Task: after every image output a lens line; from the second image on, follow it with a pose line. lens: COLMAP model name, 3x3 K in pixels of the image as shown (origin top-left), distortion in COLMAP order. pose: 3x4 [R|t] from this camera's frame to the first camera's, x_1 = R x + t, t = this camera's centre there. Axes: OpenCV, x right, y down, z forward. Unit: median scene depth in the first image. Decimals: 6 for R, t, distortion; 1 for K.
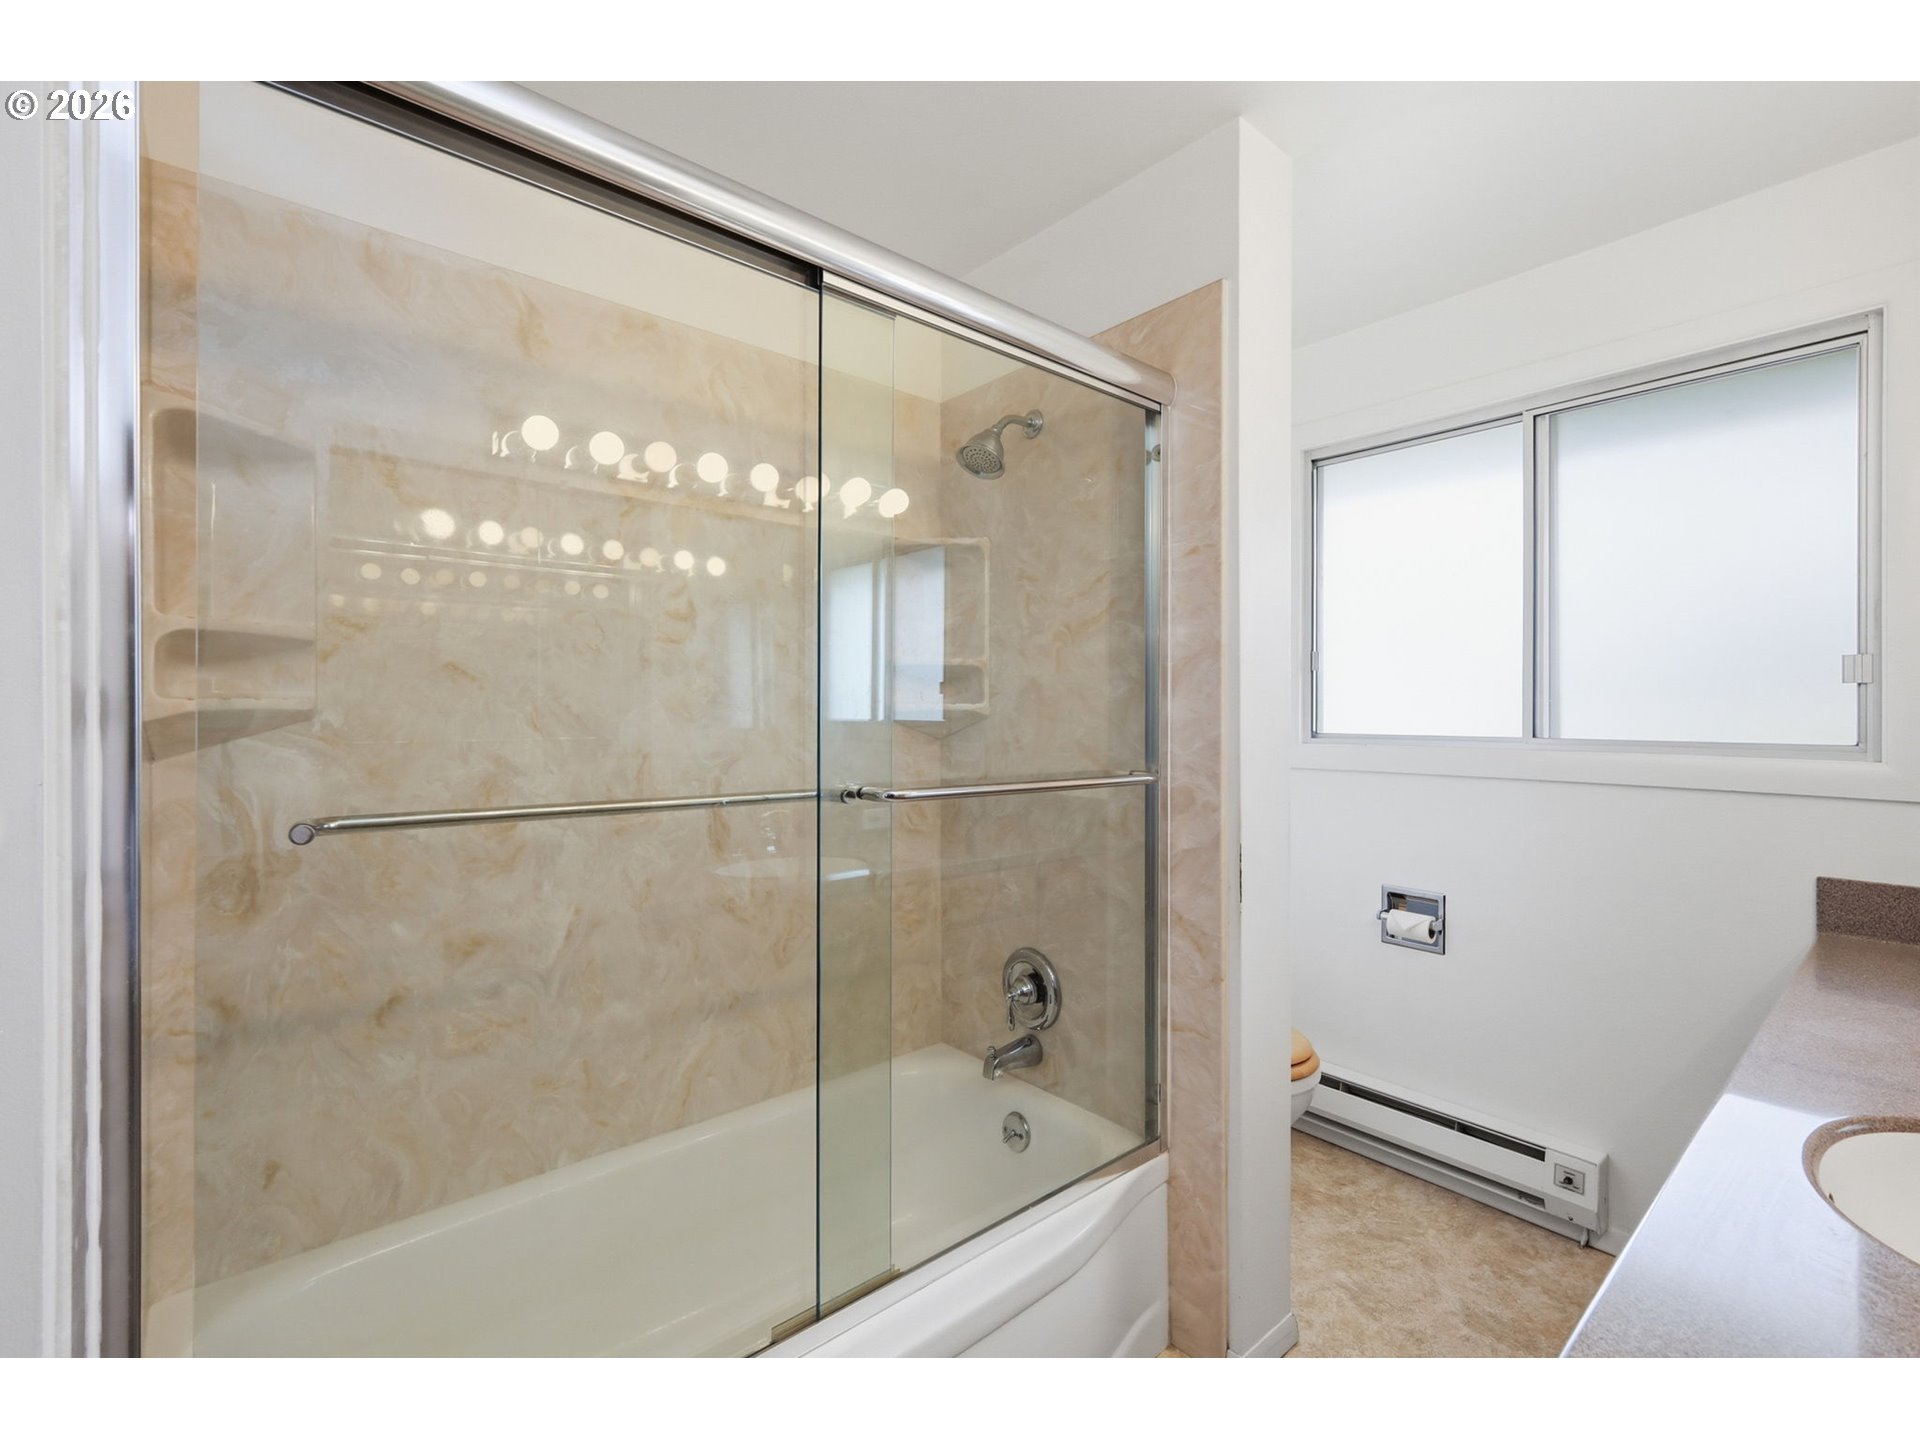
lens RADIAL K [[847.0, 0, 957.2], [0, 847.0, 706.2], [0, 0, 1]] dist [0.002234, -0.000141]
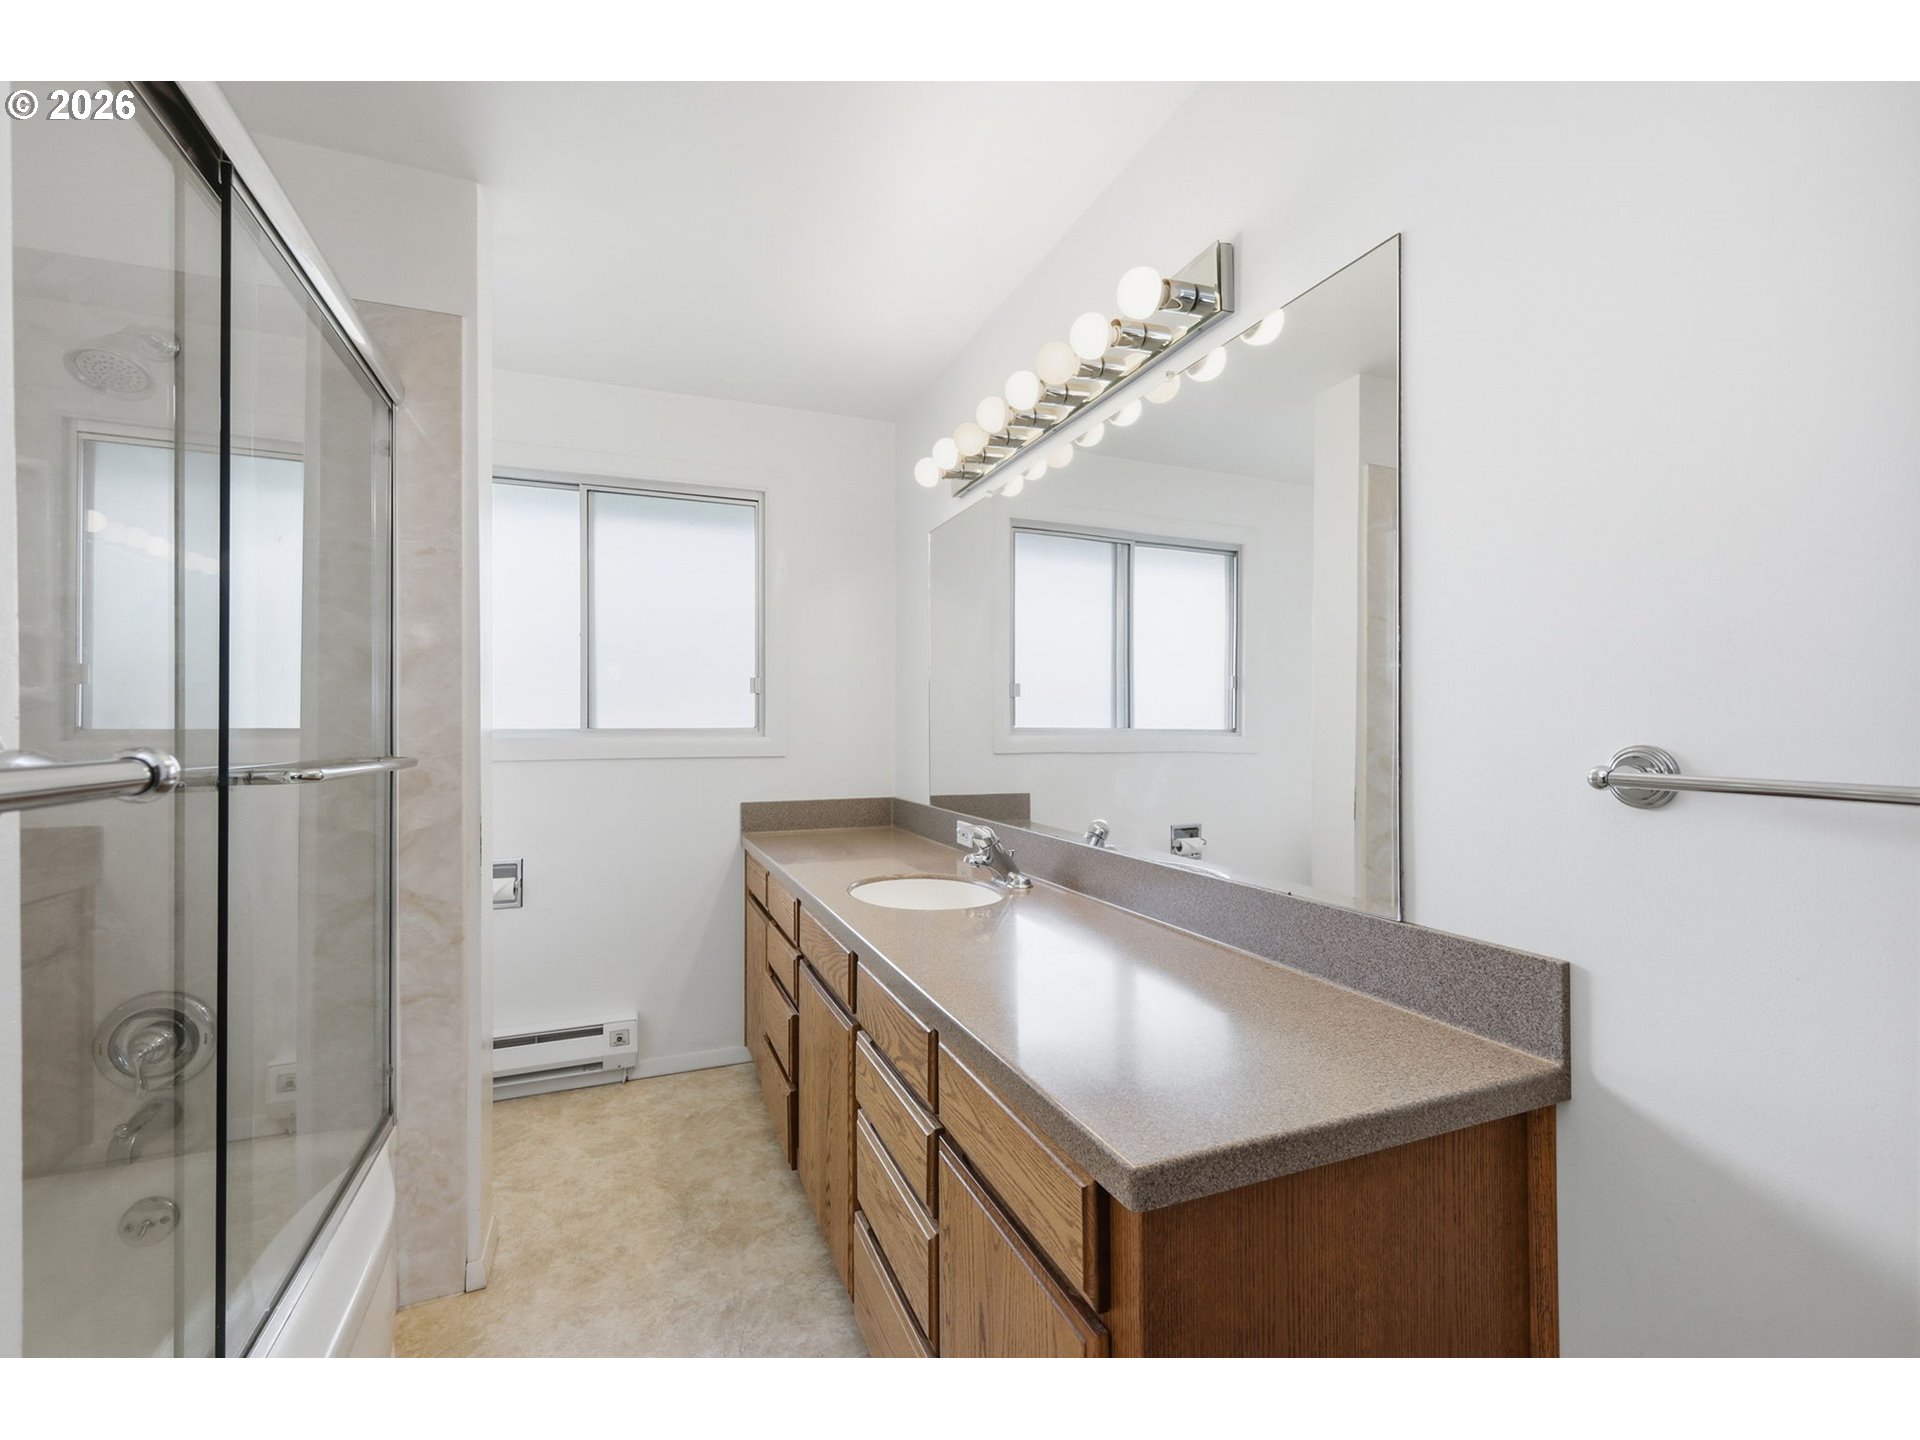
lens RADIAL K [[847.0, 0, 967.7], [0, 847.0, 723.1], [0, 0, 1]] dist [0.002234, -0.000141]
pose [[0.303976, -0.002347, 0.952677, -0.492177], [0.000909, 0.999997, 0.002173, 0.030826], [-0.952679, 0.000205, 0.303977, 0.016201]]
